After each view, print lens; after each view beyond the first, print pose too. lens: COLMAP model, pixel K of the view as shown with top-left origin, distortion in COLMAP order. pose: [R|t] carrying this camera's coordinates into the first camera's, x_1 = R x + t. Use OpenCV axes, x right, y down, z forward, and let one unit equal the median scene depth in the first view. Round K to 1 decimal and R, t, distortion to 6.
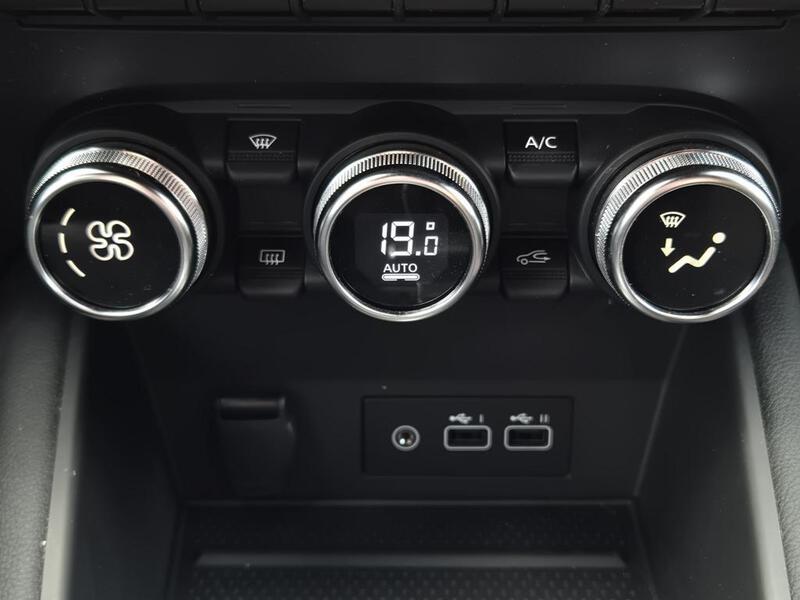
lens RADIAL K [[967.9, 0, 400.0], [0, 967.9, 300.0], [0, 0, 1]] dist [0.160589, -0.460932]
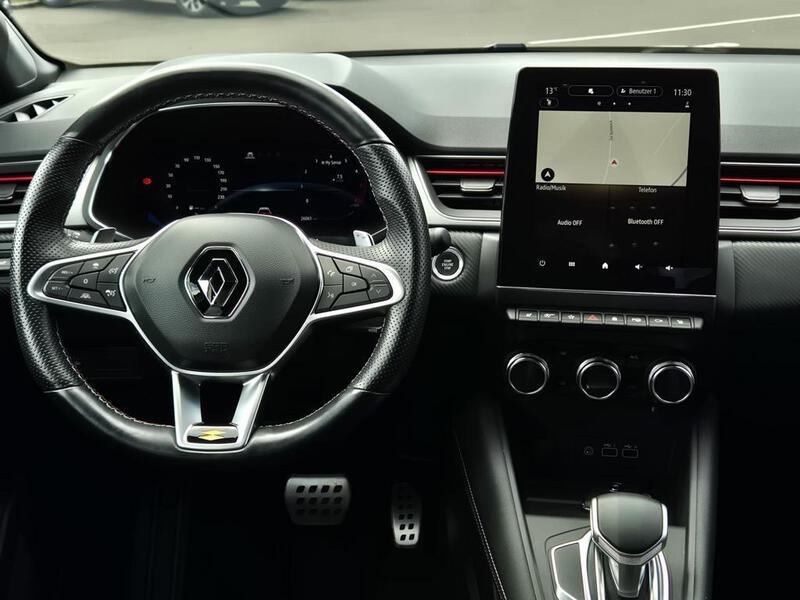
lens RADIAL K [[967.9, 0, 400.0], [0, 967.9, 300.0], [0, 0, 1]] dist [0.160589, -0.460932]
pose [[0.992661, 0.045507, -0.112042, -0.353183], [-0.067550, 0.977134, -0.201608, 0.457476], [0.100305, 0.207696, 0.973037, -2.892955]]
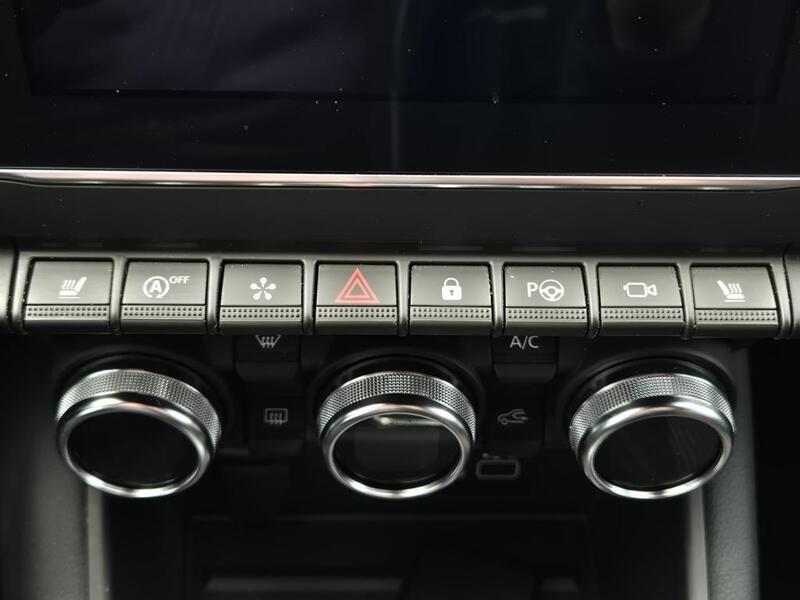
lens RADIAL K [[967.9, 0, 400.0], [0, 967.9, 300.0], [0, 0, 1]] dist [0.160589, -0.460932]
pose [[0.999061, -0.001590, 0.043289, -0.039702], [-0.010349, 0.961624, 0.274174, -0.479868], [-0.042064, -0.274365, 0.960705, -0.025571]]
